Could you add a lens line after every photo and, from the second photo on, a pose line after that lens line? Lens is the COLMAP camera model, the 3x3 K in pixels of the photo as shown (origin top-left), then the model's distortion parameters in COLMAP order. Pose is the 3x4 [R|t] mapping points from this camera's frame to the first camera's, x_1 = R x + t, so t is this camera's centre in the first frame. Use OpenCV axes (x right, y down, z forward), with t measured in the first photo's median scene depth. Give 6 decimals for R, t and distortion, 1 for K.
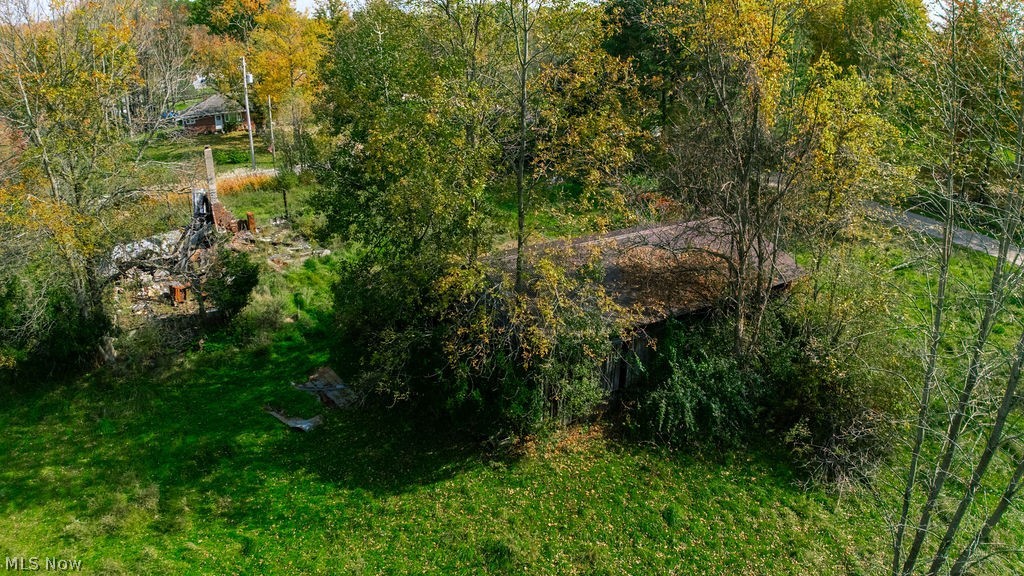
lens RADIAL K [[622.1, 0, 510.2], [0, 622.1, 288.2], [0, 0, 1]] dist [-0.170886, 0.012741]
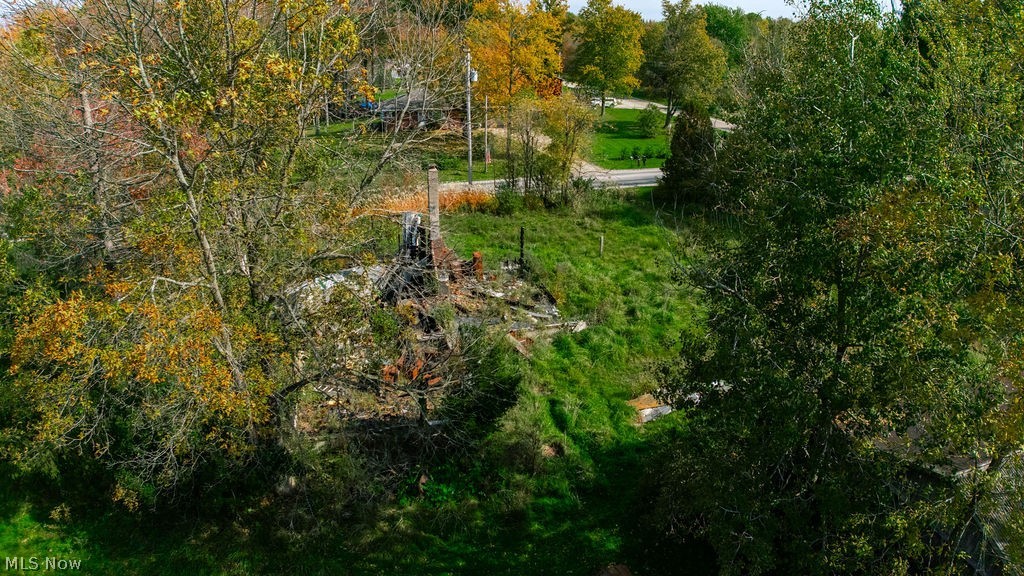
lens RADIAL K [[608.4, 0, 514.5], [0, 608.4, 287.3], [0, 0, 1]] dist [-0.104024, -0.000968]
pose [[0.962362, 0.111902, -0.247664, -0.209953], [-0.111795, 0.993625, 0.014542, -0.111506], [0.247712, 0.013693, 0.968737, 0.277032]]
